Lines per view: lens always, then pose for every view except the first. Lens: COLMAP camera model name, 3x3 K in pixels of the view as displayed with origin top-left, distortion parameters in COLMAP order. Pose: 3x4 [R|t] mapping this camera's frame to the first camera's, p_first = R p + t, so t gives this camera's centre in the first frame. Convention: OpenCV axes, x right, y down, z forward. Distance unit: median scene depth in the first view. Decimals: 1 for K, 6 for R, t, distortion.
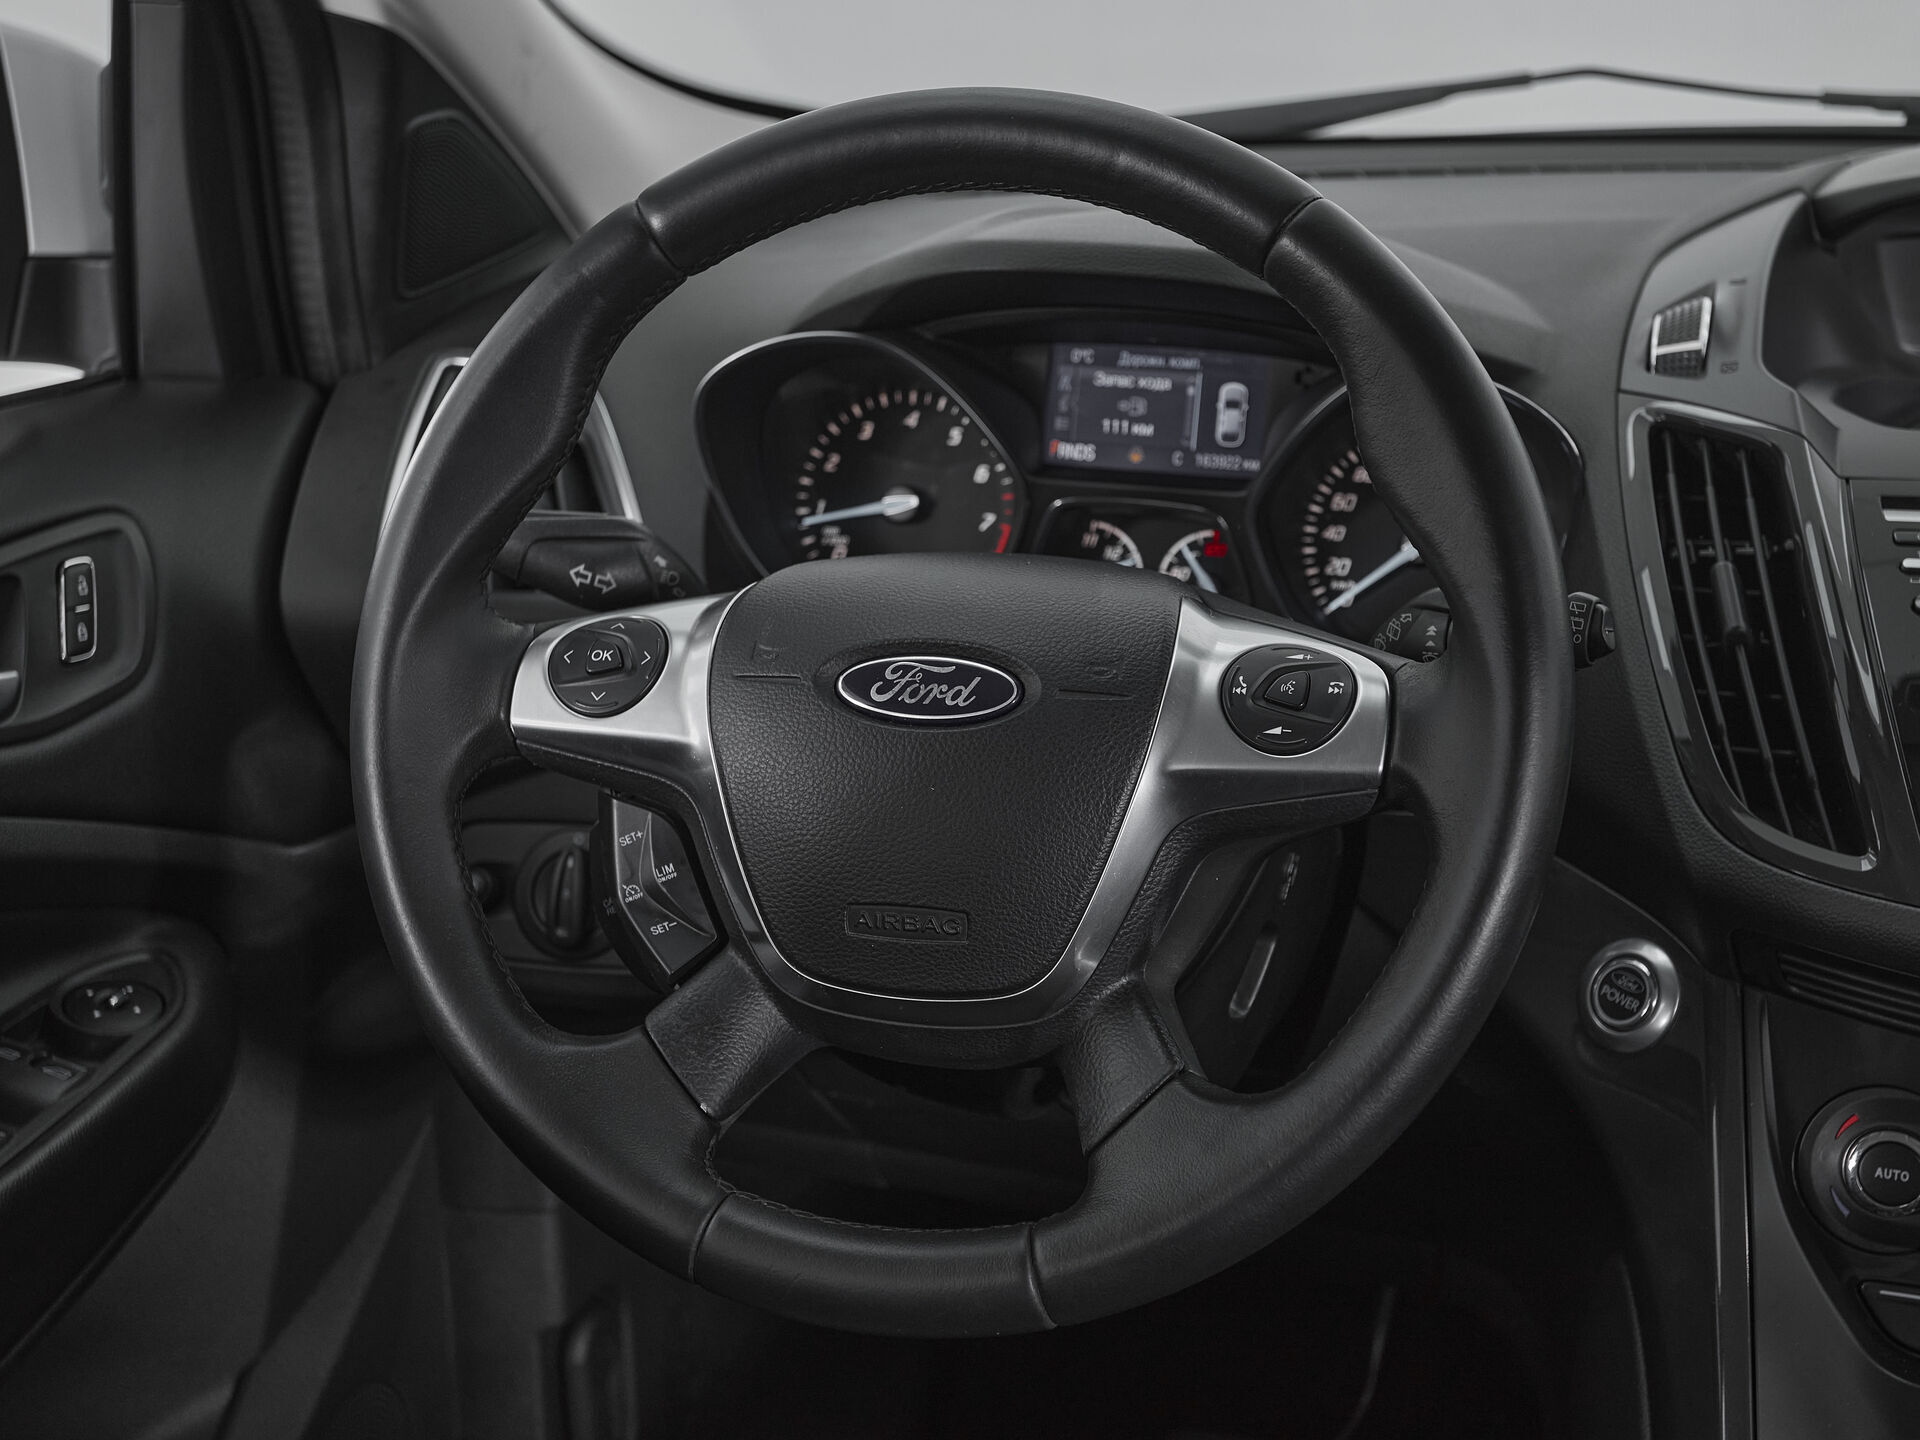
lens RADIAL K [[2553.1, 0, 947.5], [0, 2553.1, 721.8], [0, 0, 1]] dist [0.024814, 0.000000]
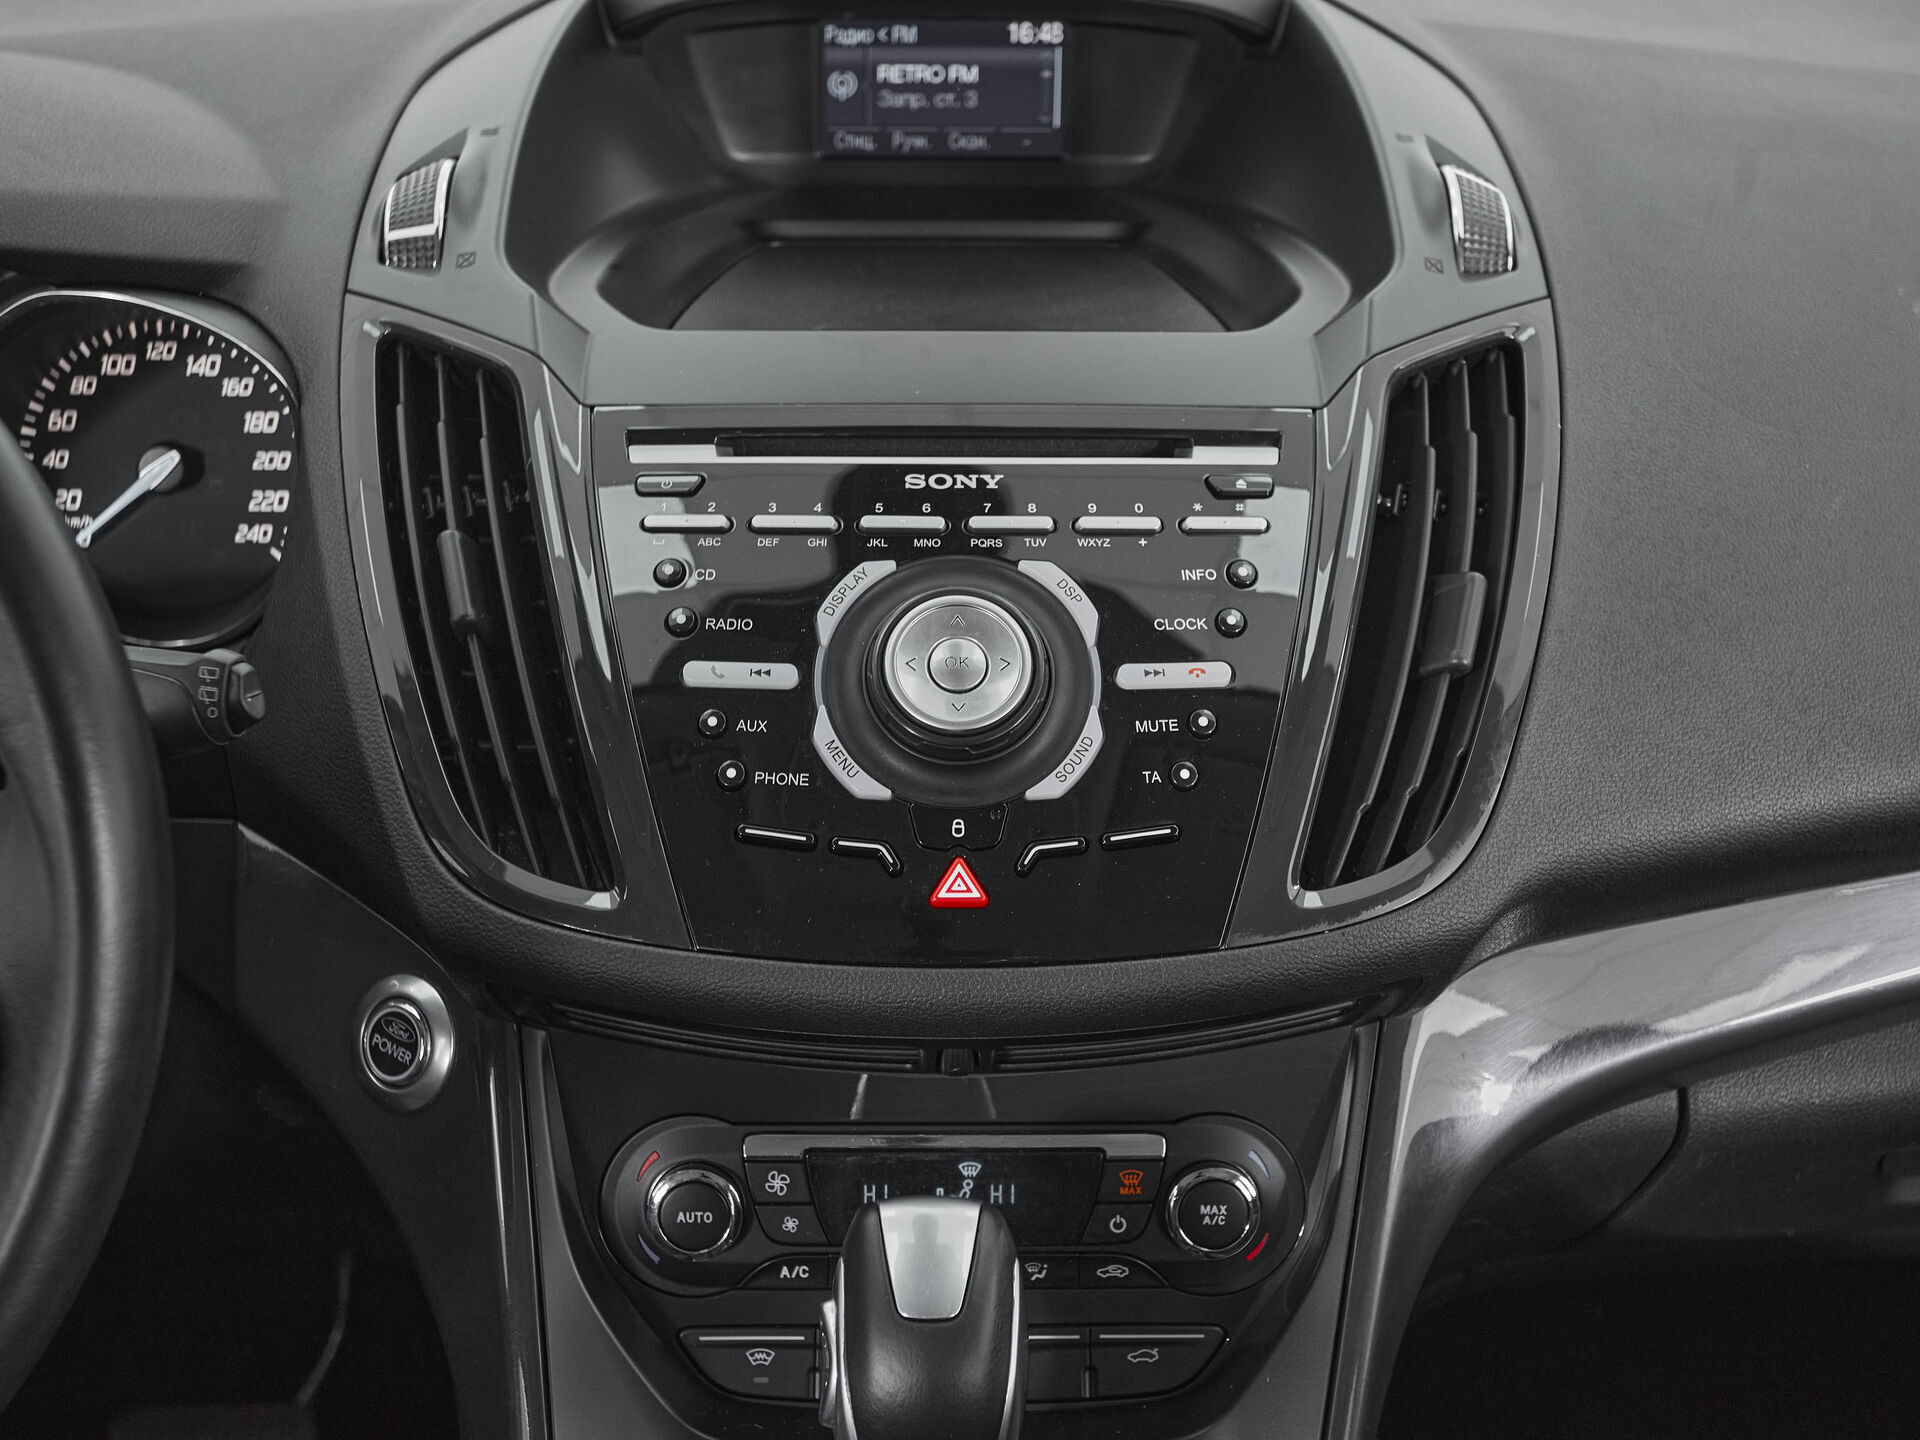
lens RADIAL K [[2734.6, 0, 971.2], [0, 2734.6, 700.0], [0, 0, 1]] dist [0.020119, 0.000000]
pose [[0.948699, -0.134525, 0.286134, 0.199420], [0.088903, 0.981958, 0.166899, -0.140779], [-0.303423, -0.132898, 0.943543, 0.094820]]
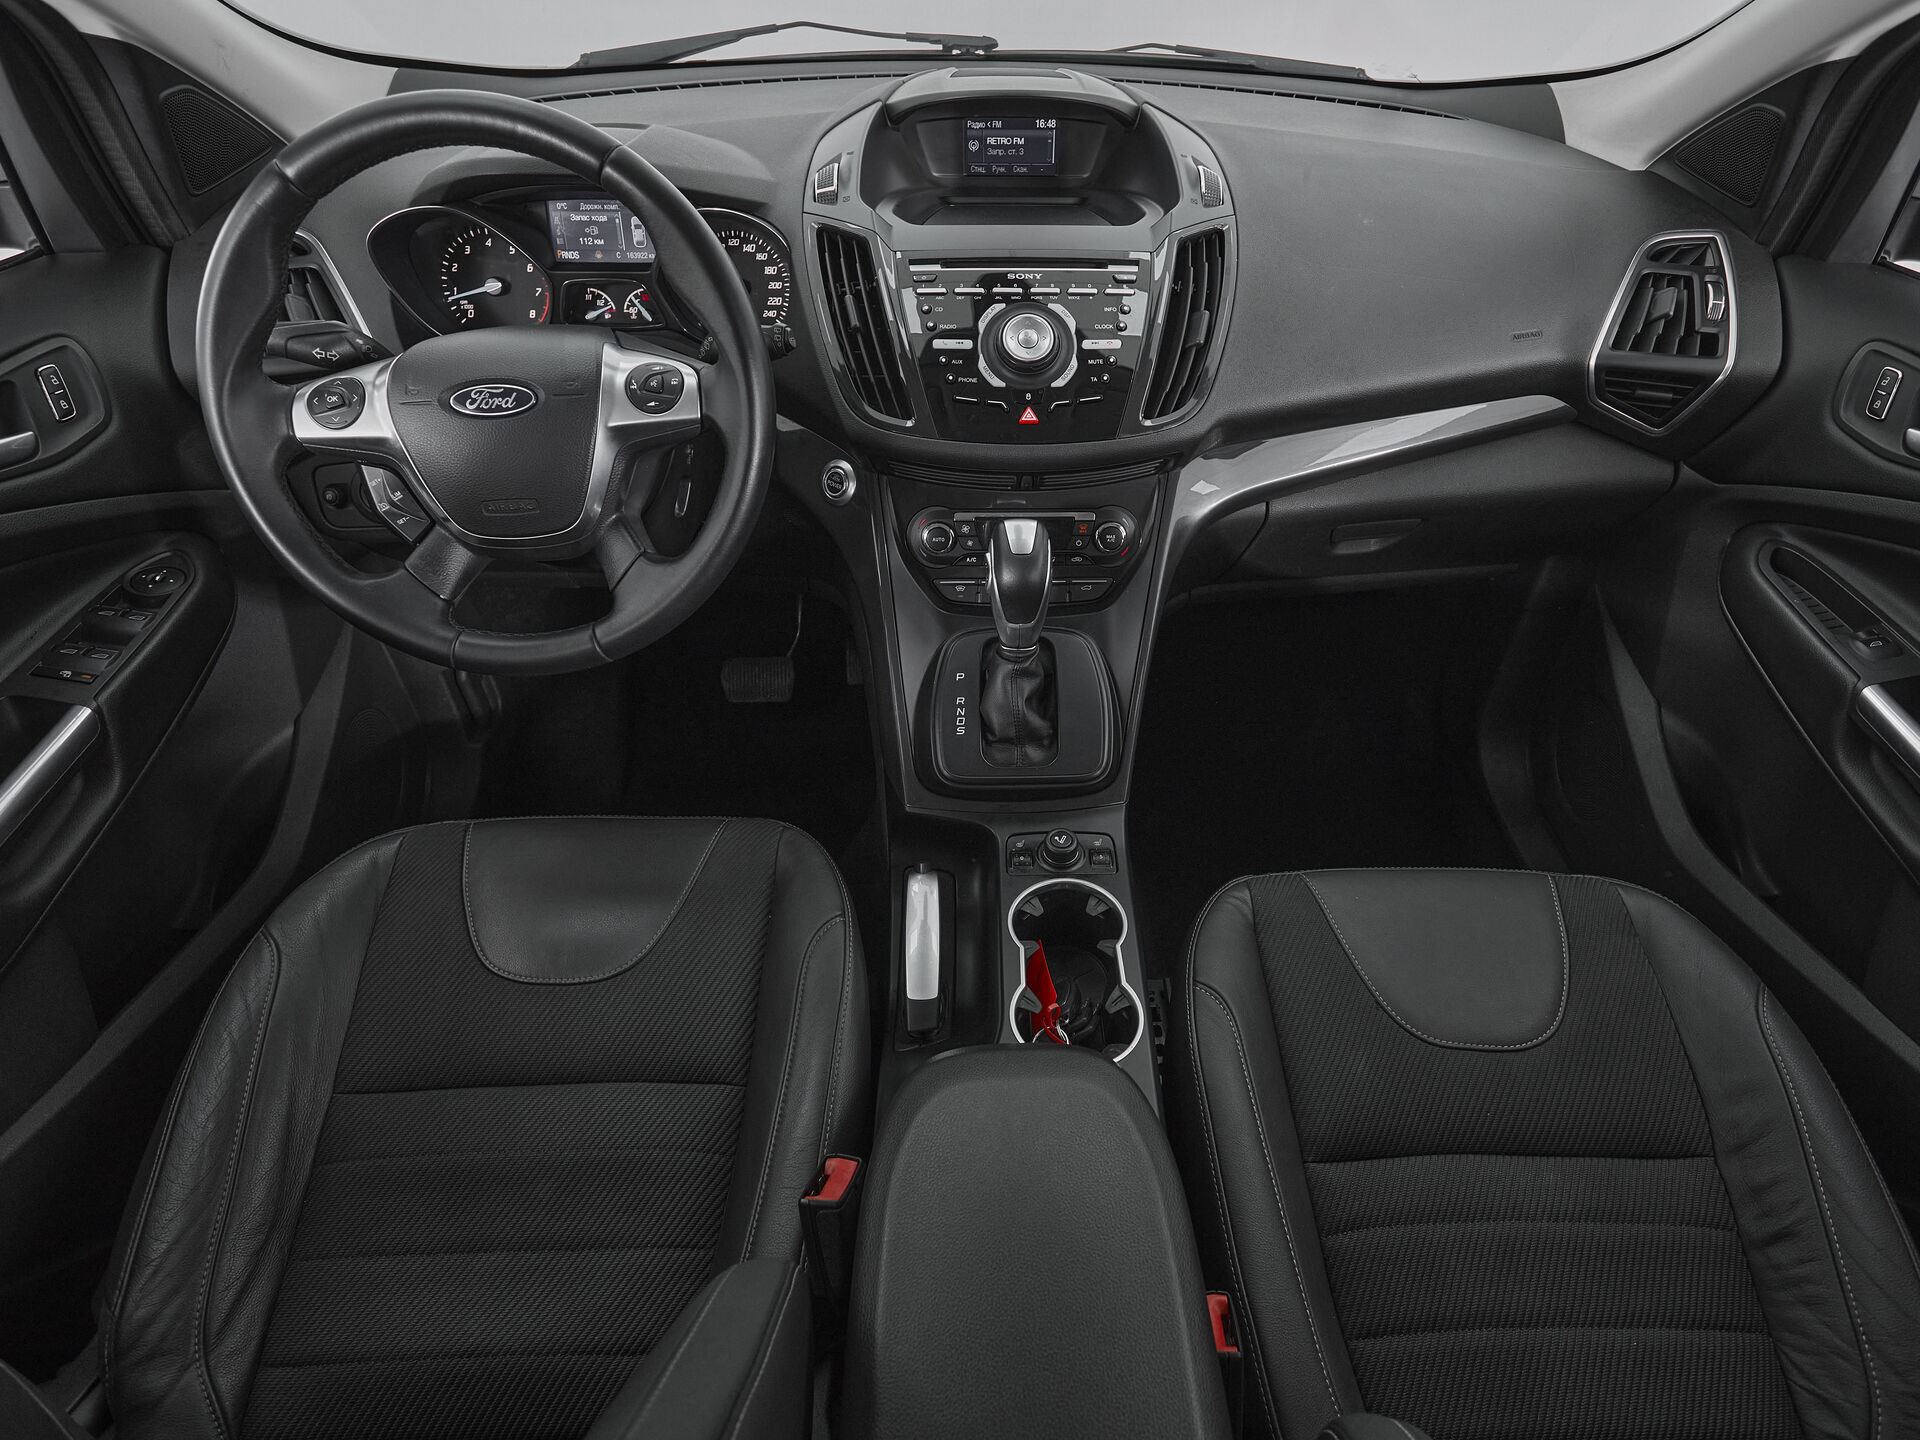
lens RADIAL K [[1035.8, 0, 1001.9], [0, 1035.8, 729.2], [0, 0, 1]] dist [-0.002358, -0.001302]
pose [[0.944513, -0.203364, 0.257949, 0.105425], [0.091987, 0.917636, 0.386631, -0.050426], [-0.315330, -0.341450, 0.885426, -0.040495]]
